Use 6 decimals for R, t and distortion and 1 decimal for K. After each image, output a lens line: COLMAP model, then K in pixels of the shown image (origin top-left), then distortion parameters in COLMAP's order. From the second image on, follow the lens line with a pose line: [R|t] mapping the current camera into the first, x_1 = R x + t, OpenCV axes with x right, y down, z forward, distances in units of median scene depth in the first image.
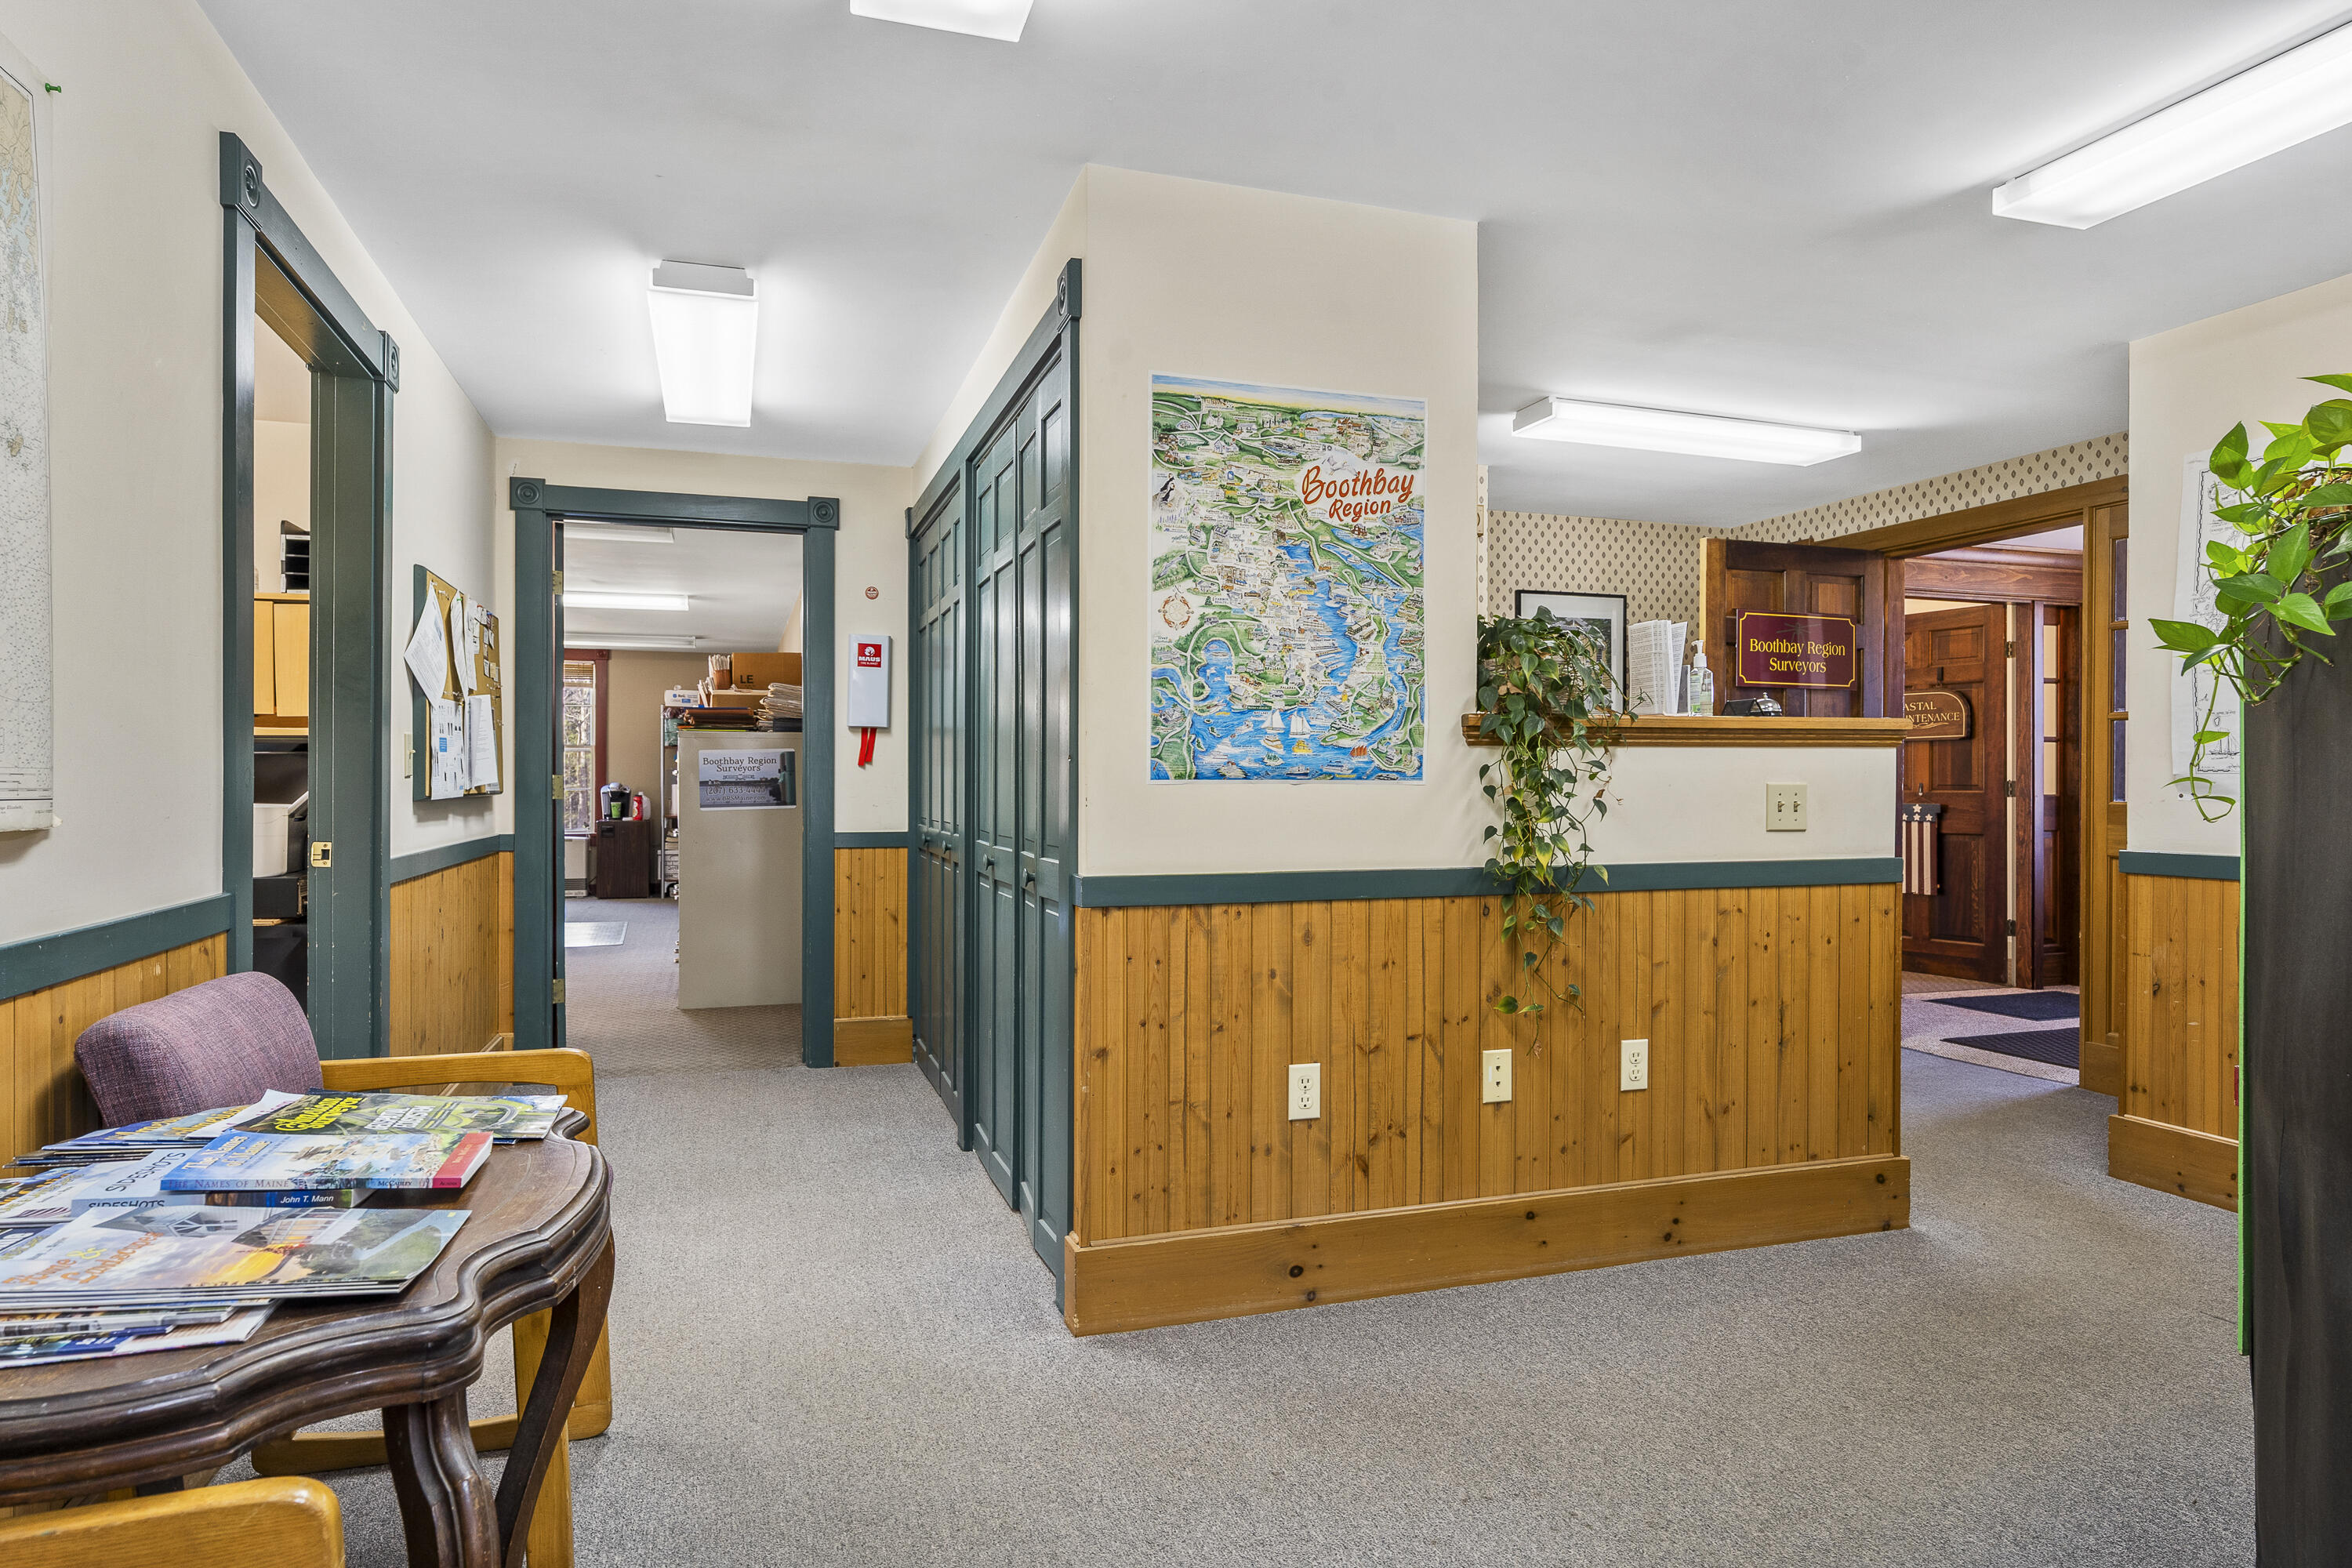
lens RADIAL K [[1355.7, 0, 1177.8], [0, 1355.7, 790.4], [0, 0, 1]] dist [-0.003454, 0.000917]
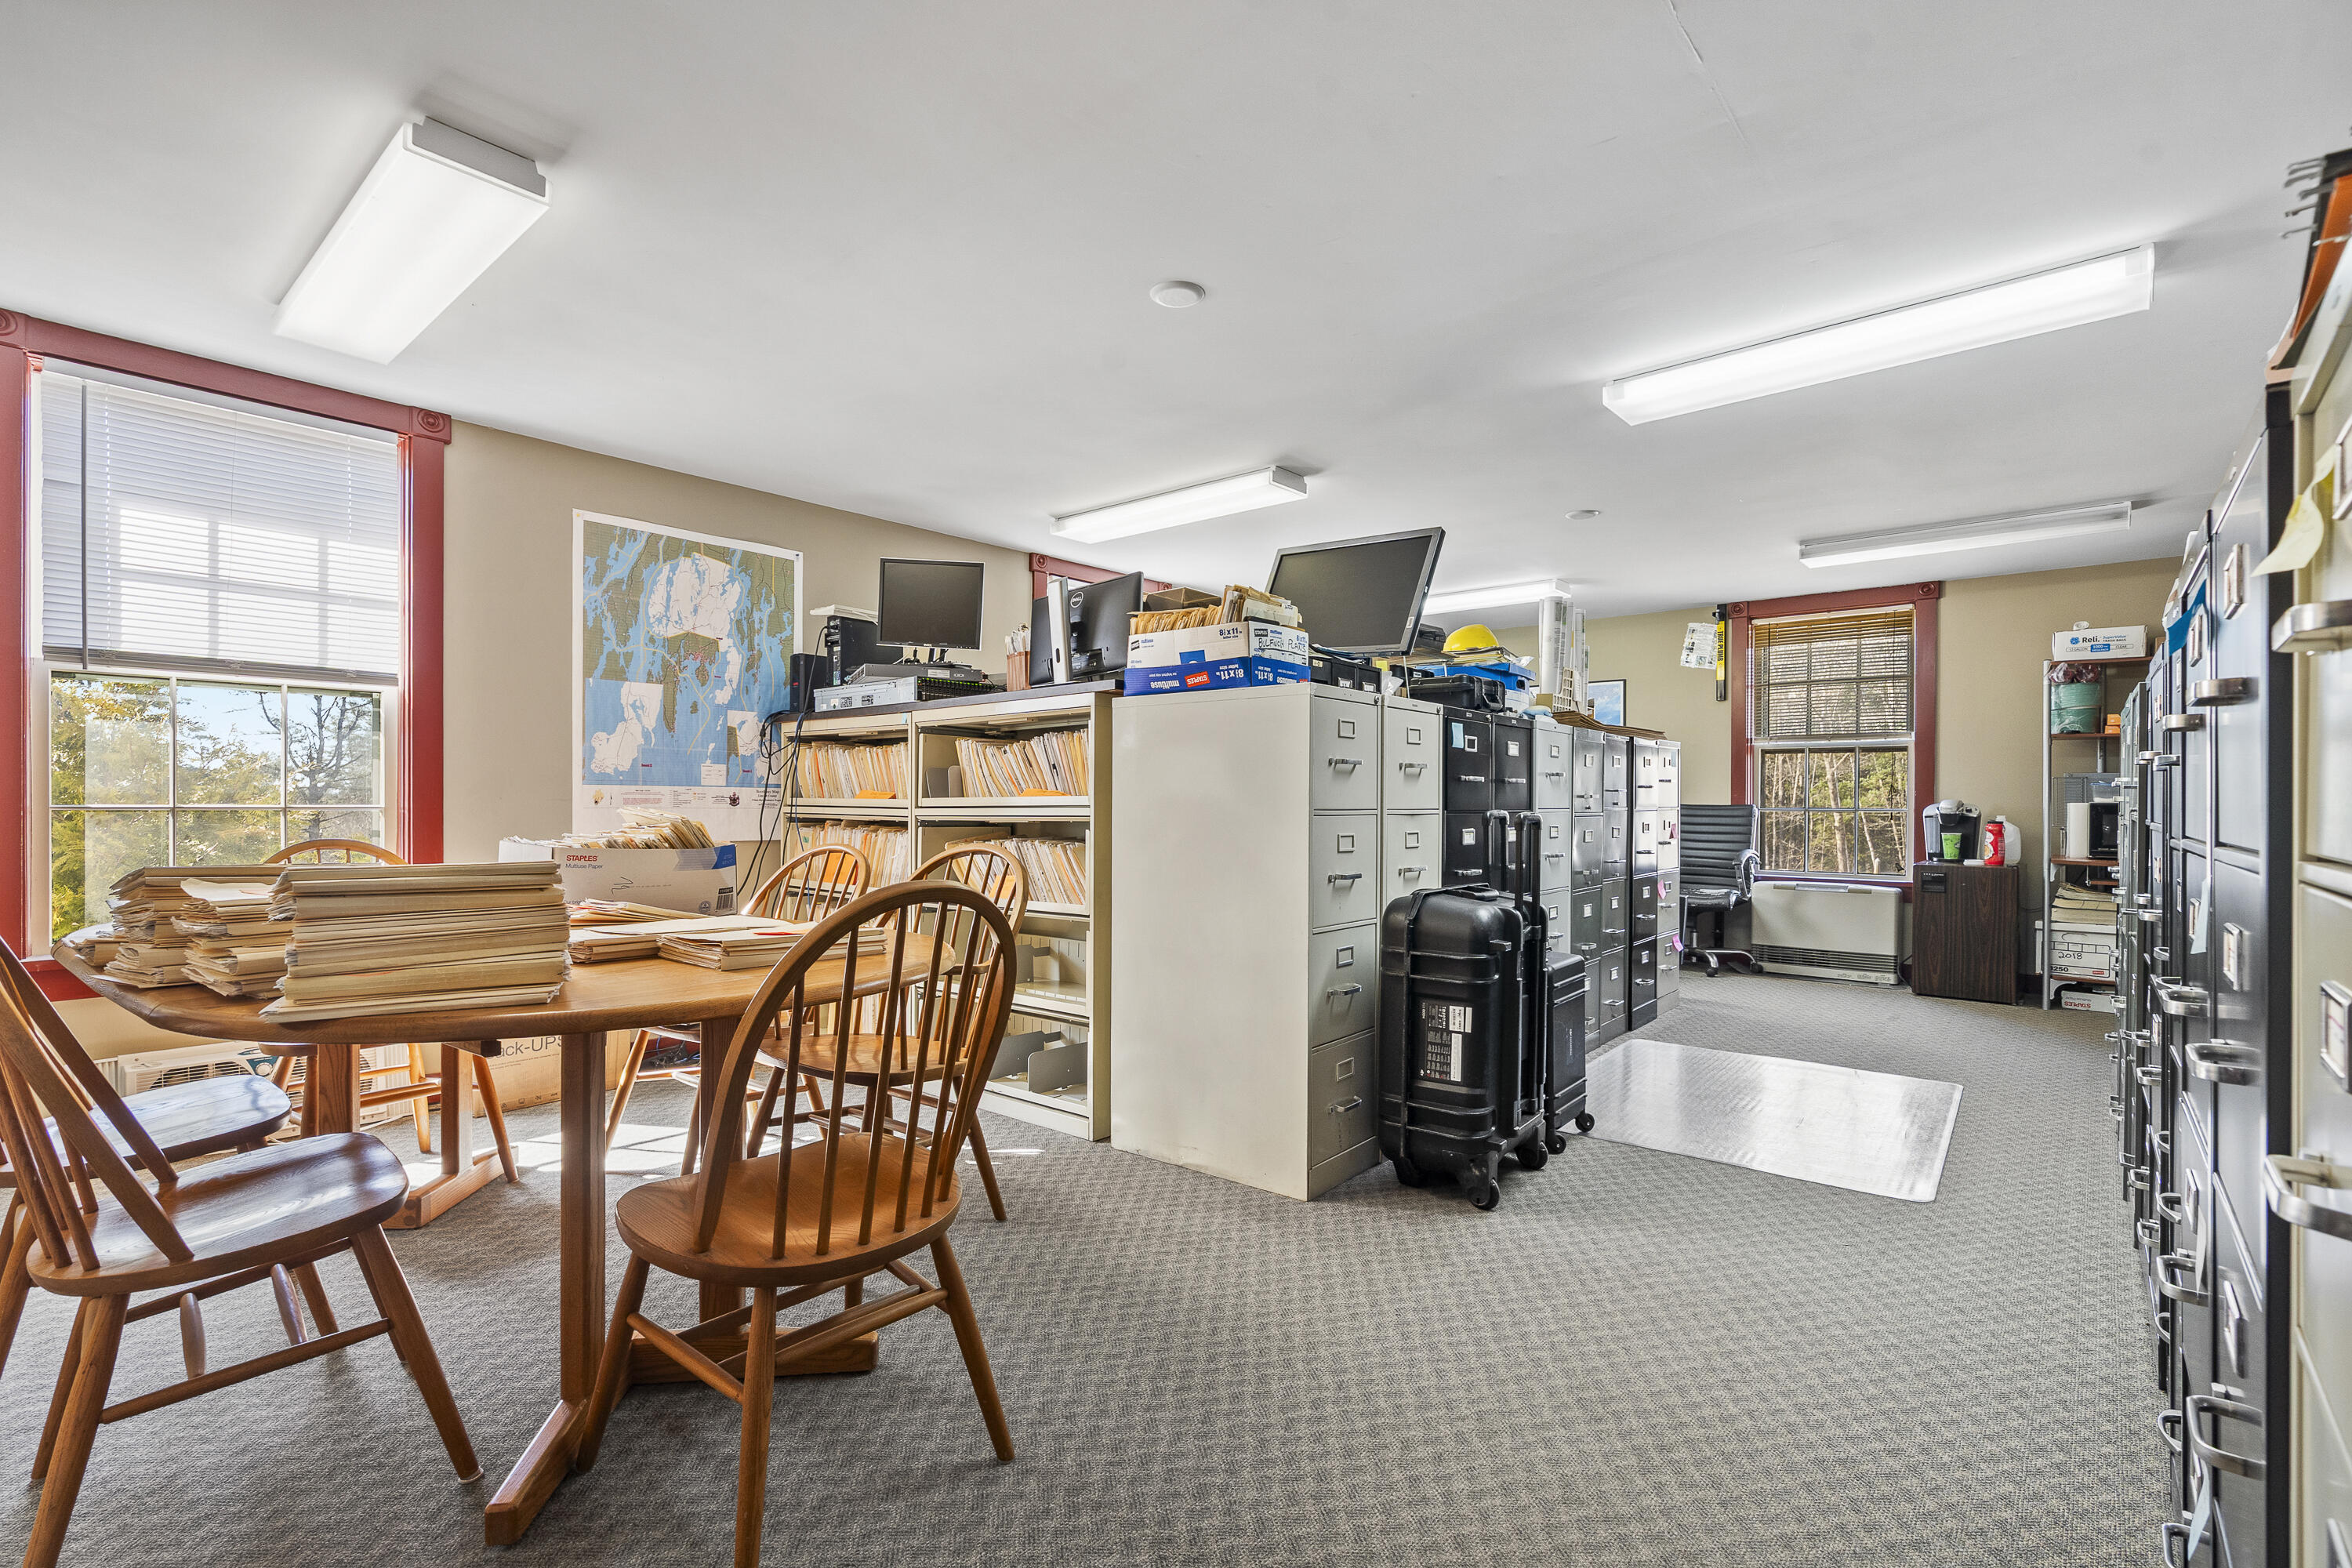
lens RADIAL K [[1076.9, 0, 1162.6], [0, 1076.9, 794.1], [0, 0, 1]] dist [-0.007589, 0.002090]
pose [[0.505385, -0.002754, -0.862889, -0.455312], [-0.012325, 0.999870, -0.010410, 0.002501], [0.862806, 0.015896, 0.505286, 1.151420]]
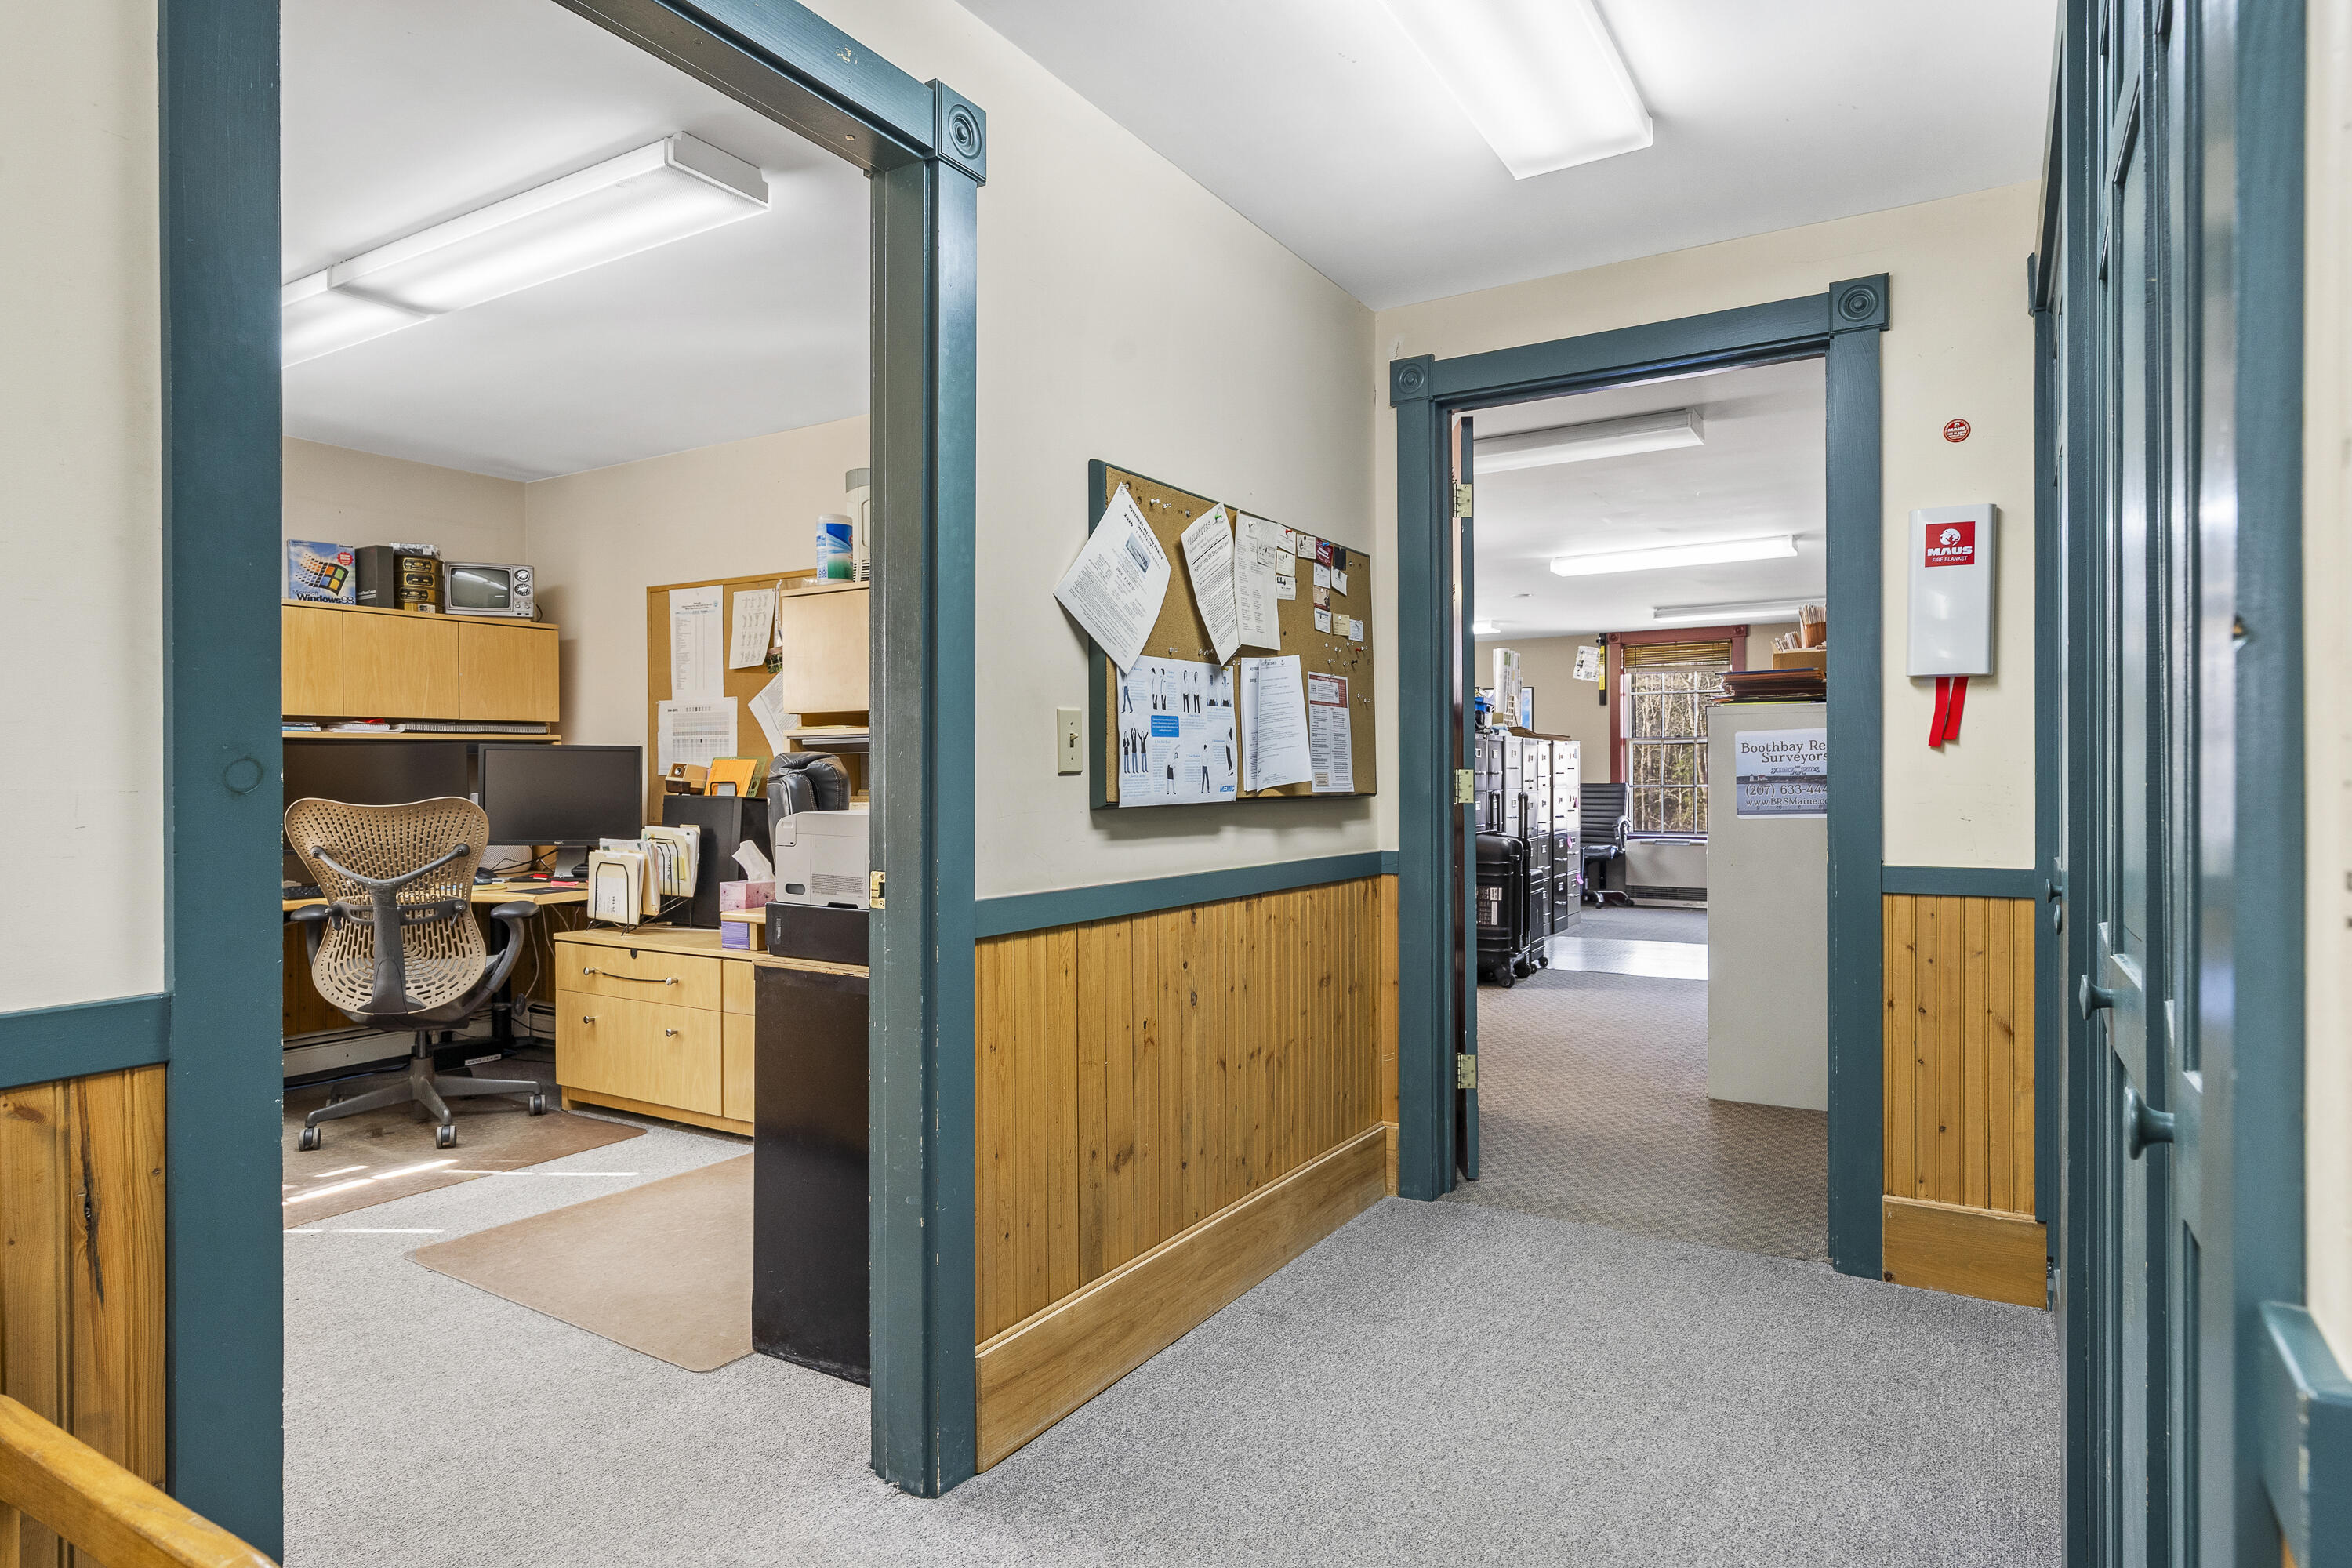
lens RADIAL K [[1355.7, 0, 1144.5], [0, 1355.7, 782.8], [0, 0, 1]] dist [-0.003454, 0.000917]
pose [[0.640322, -0.002497, -0.768102, -0.016175], [0.000934, 0.999997, -0.002473, -0.002437], [0.768106, 0.000866, 0.640322, 0.398369]]
